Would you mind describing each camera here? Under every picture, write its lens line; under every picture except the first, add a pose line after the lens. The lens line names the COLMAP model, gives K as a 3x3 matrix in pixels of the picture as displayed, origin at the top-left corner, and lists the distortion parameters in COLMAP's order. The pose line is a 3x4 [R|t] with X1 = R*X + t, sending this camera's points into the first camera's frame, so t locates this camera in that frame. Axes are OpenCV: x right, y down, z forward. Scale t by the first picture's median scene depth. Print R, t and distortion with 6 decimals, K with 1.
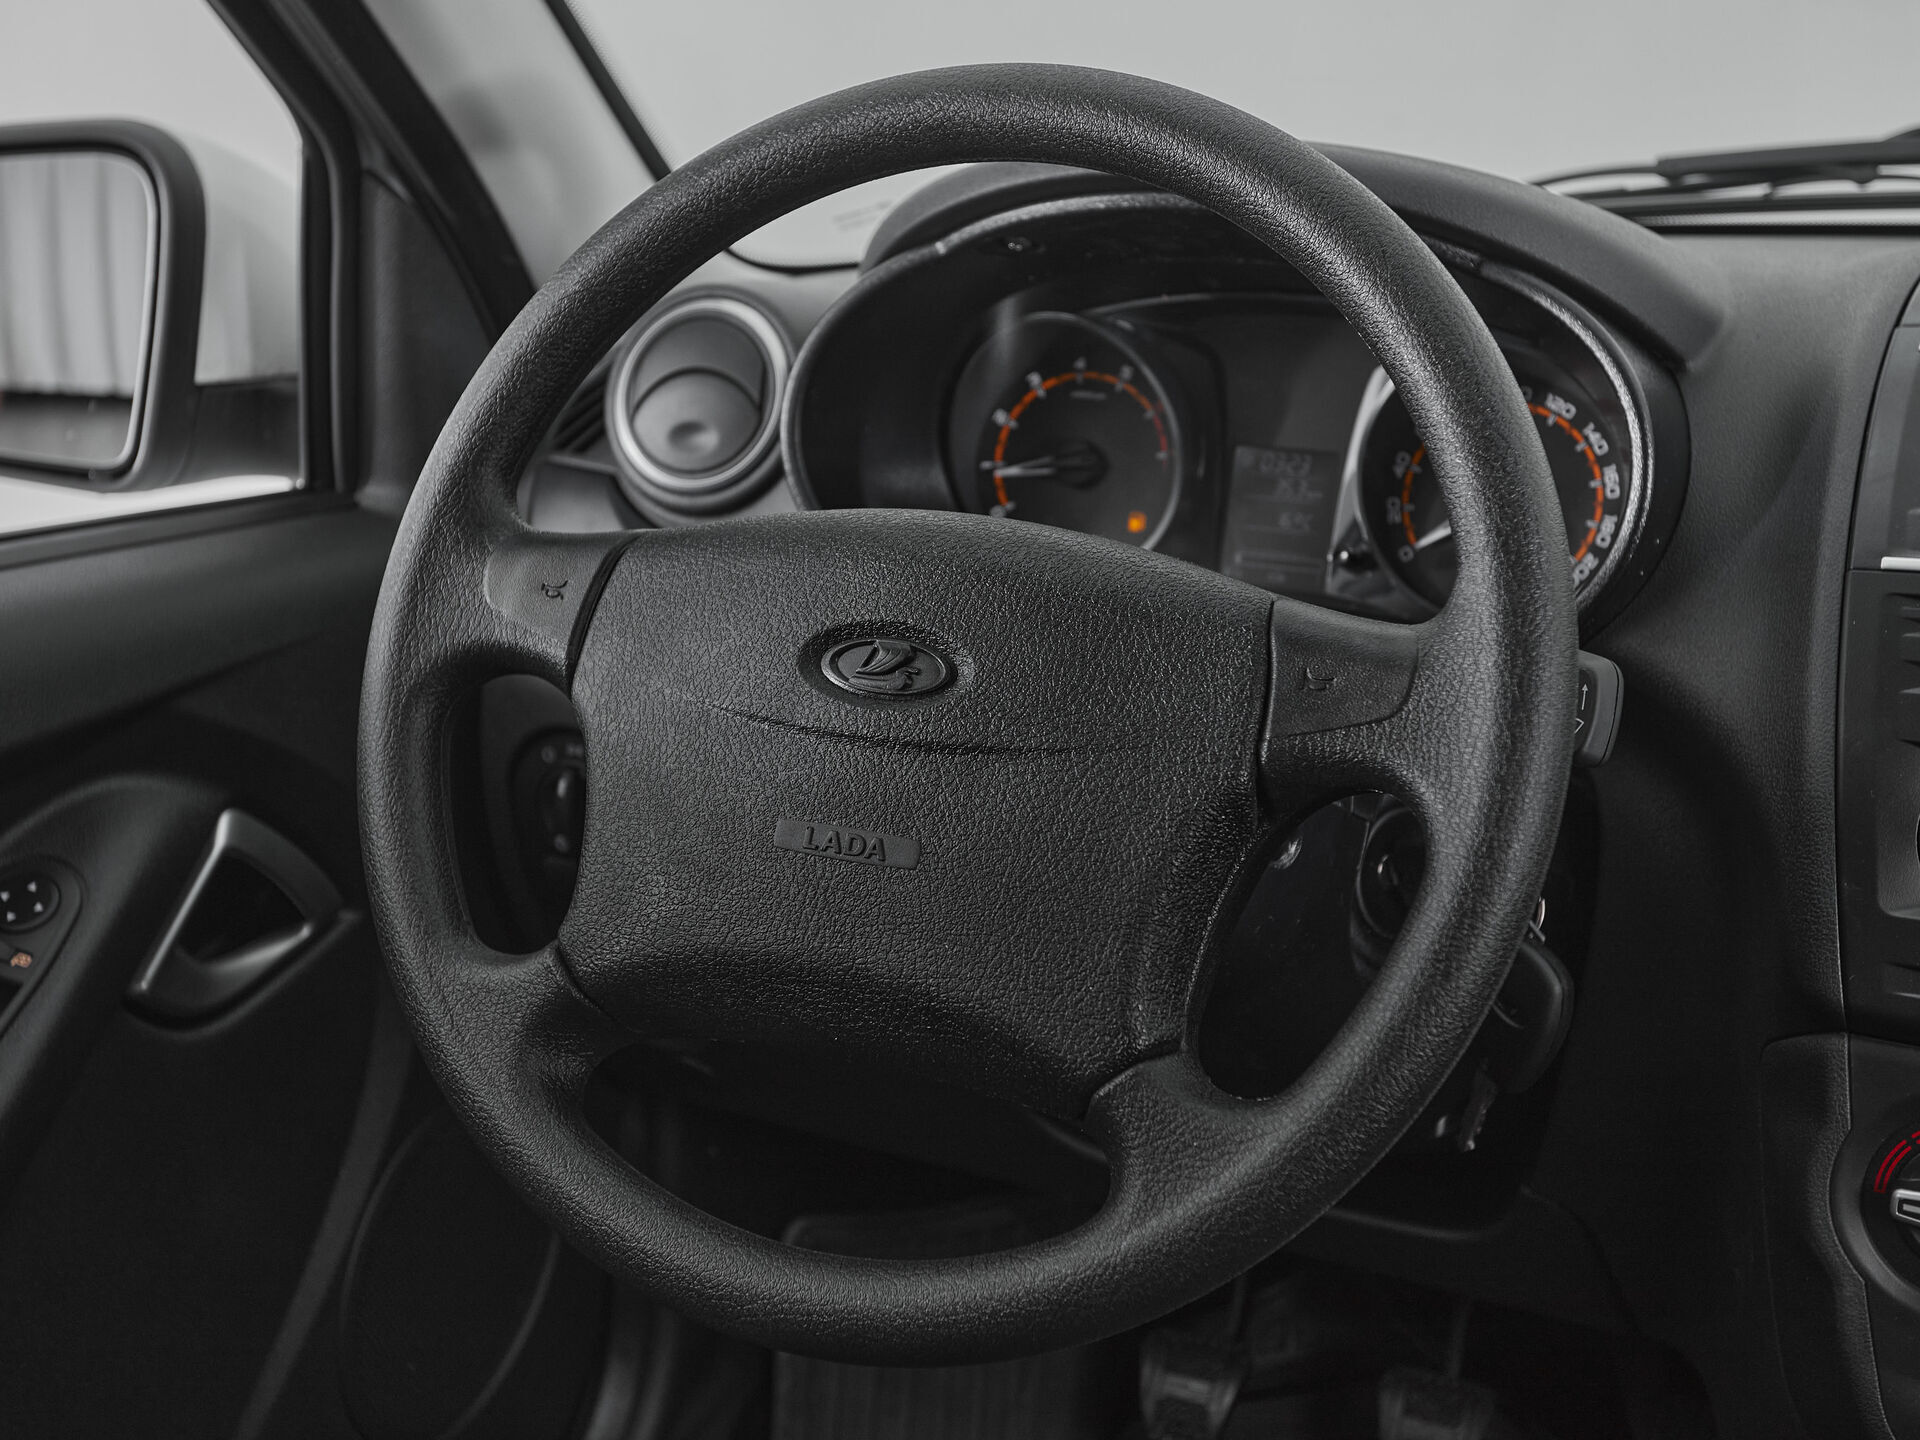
lens RADIAL K [[2484.6, 0, 960.9], [0, 2484.6, 727.3], [0, 0, 1]] dist [0.011312, 0.000000]
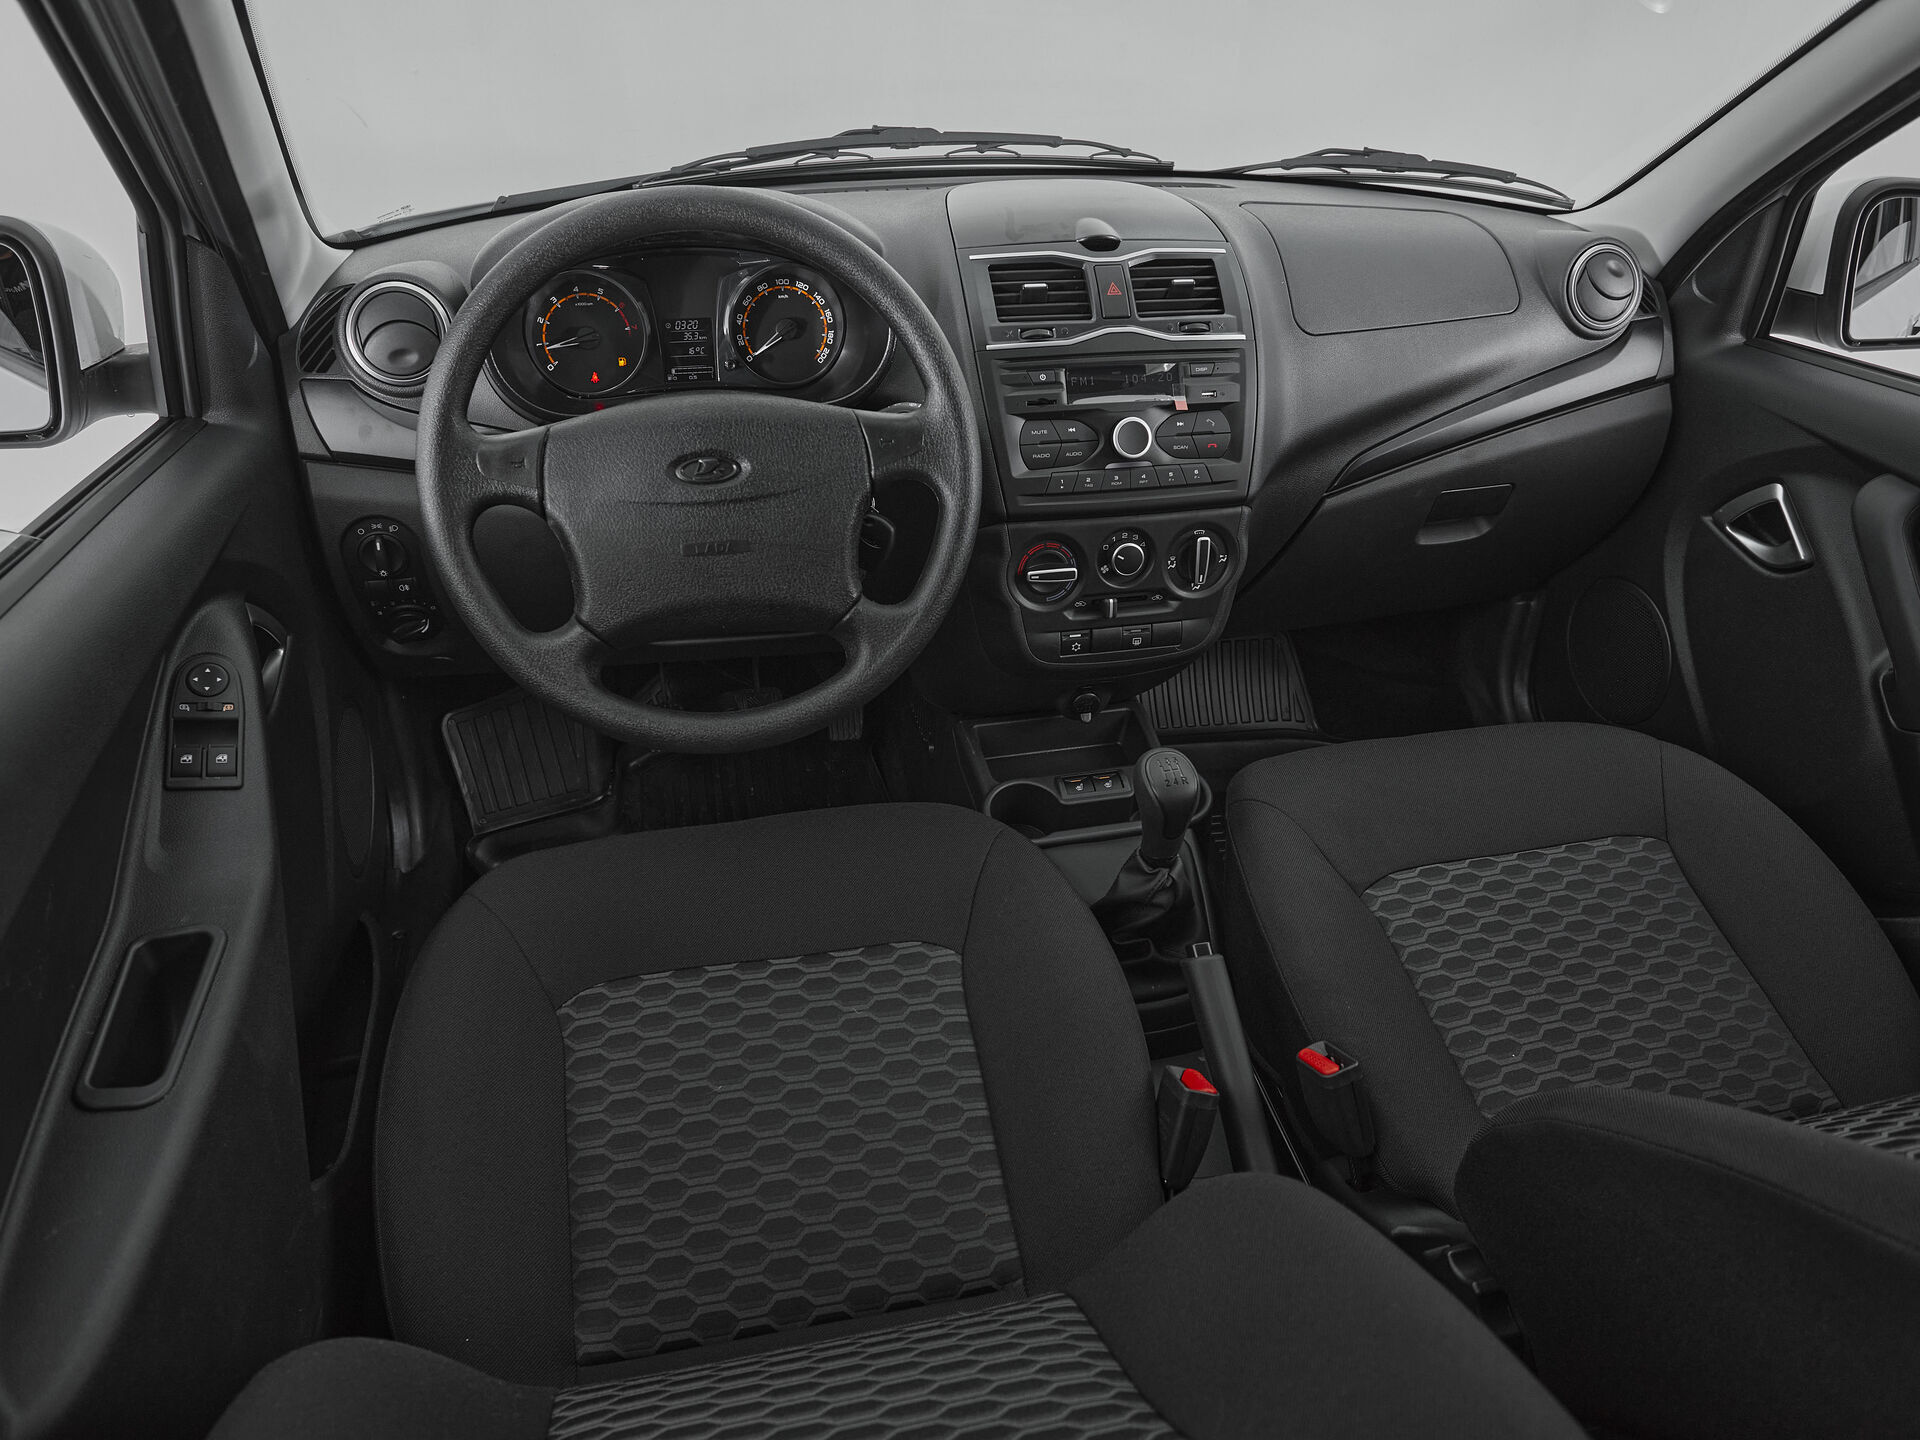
lens RADIAL K [[1203.1, 0, 953.9], [0, 1203.1, 718.1], [0, 0, 1]] dist [-0.055562, 0.021706]
pose [[0.788127, -0.322128, 0.524490, -0.466769], [0.148657, 0.926510, 0.345658, -0.148929], [-0.597291, -0.194454, 0.778094, -0.063794]]
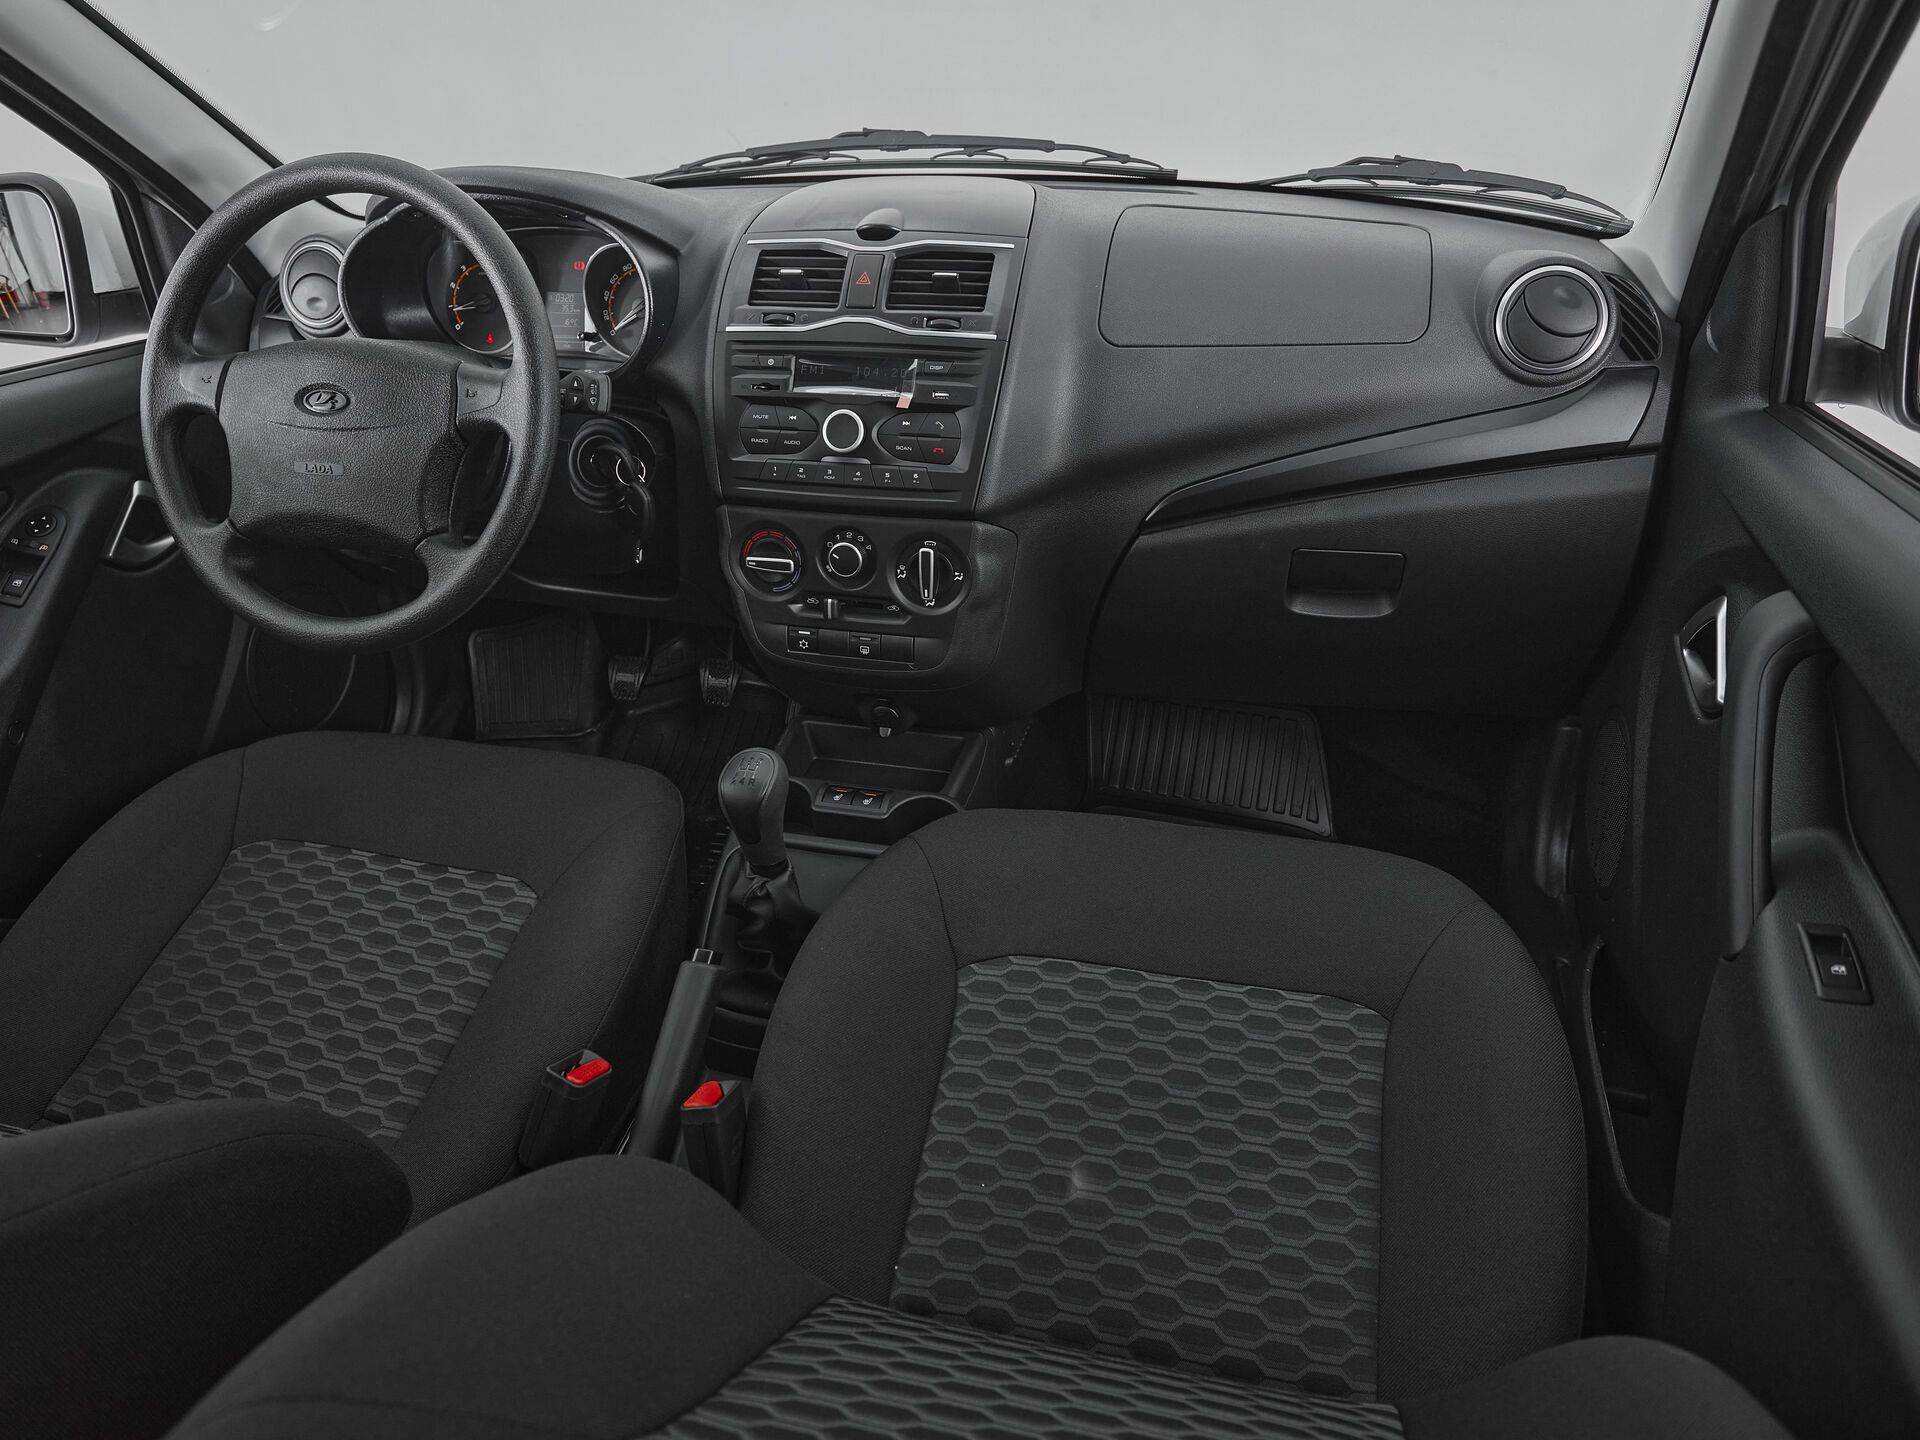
lens RADIAL K [[1203.1, 0, 972.8], [0, 1203.1, 725.7], [0, 0, 1]] dist [-0.055562, 0.021706]
pose [[0.978543, -0.119967, 0.167518, 0.361677], [0.072074, 0.960952, 0.267164, 0.020532], [-0.193028, -0.249358, 0.948979, -0.393926]]
